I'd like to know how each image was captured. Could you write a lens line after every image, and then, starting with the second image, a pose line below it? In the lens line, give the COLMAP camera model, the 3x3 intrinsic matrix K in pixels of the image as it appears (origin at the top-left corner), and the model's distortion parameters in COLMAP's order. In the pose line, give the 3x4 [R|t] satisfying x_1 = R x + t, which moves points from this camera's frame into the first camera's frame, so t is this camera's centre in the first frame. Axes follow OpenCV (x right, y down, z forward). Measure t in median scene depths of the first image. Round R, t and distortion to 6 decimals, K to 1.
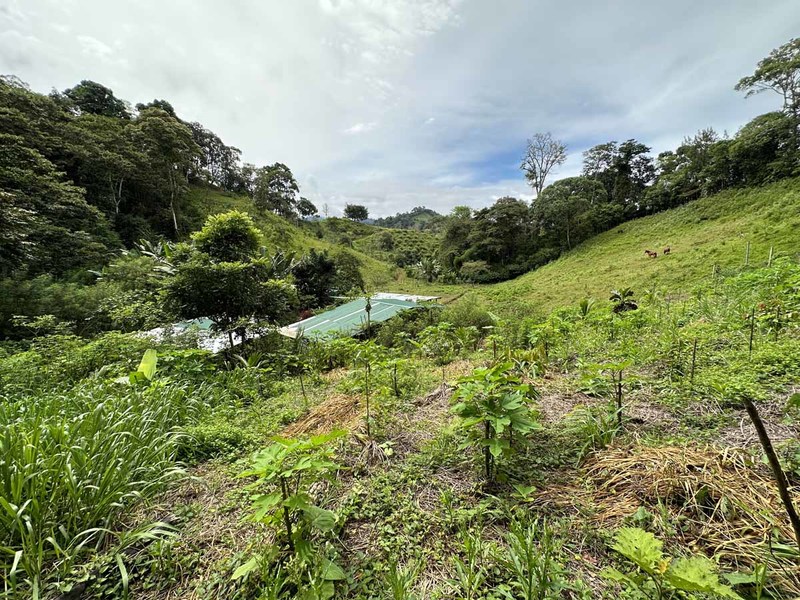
lens RADIAL K [[323.0, 0, 398.2], [0, 323.0, 300.9], [0, 0, 1]] dist [0.001870, 0.000396]
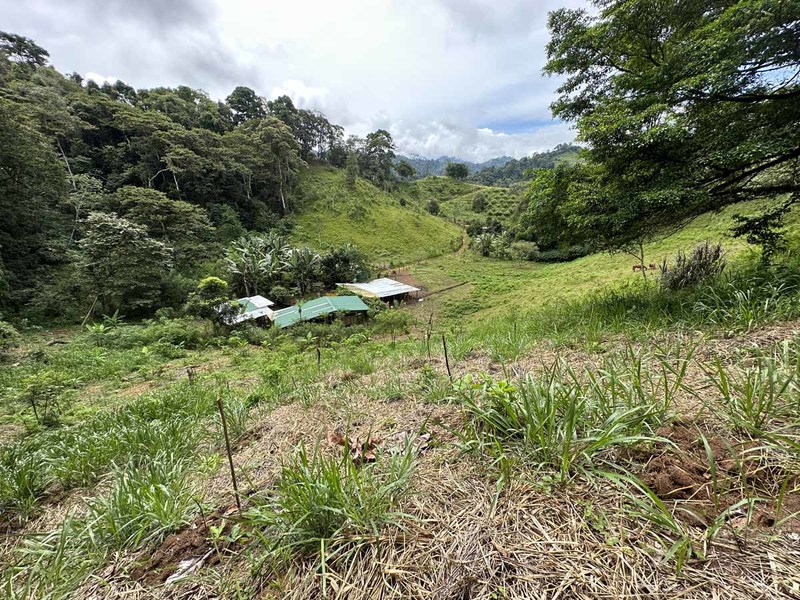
lens RADIAL K [[323.0, 0, 397.6], [0, 323.0, 297.5], [0, 0, 1]] dist [0.001870, 0.000396]
pose [[0.926782, 0.130206, -0.352308, 0.146242], [-0.073280, 0.982647, 0.170396, -0.056335], [0.368381, -0.132103, 0.920241, -0.068628]]
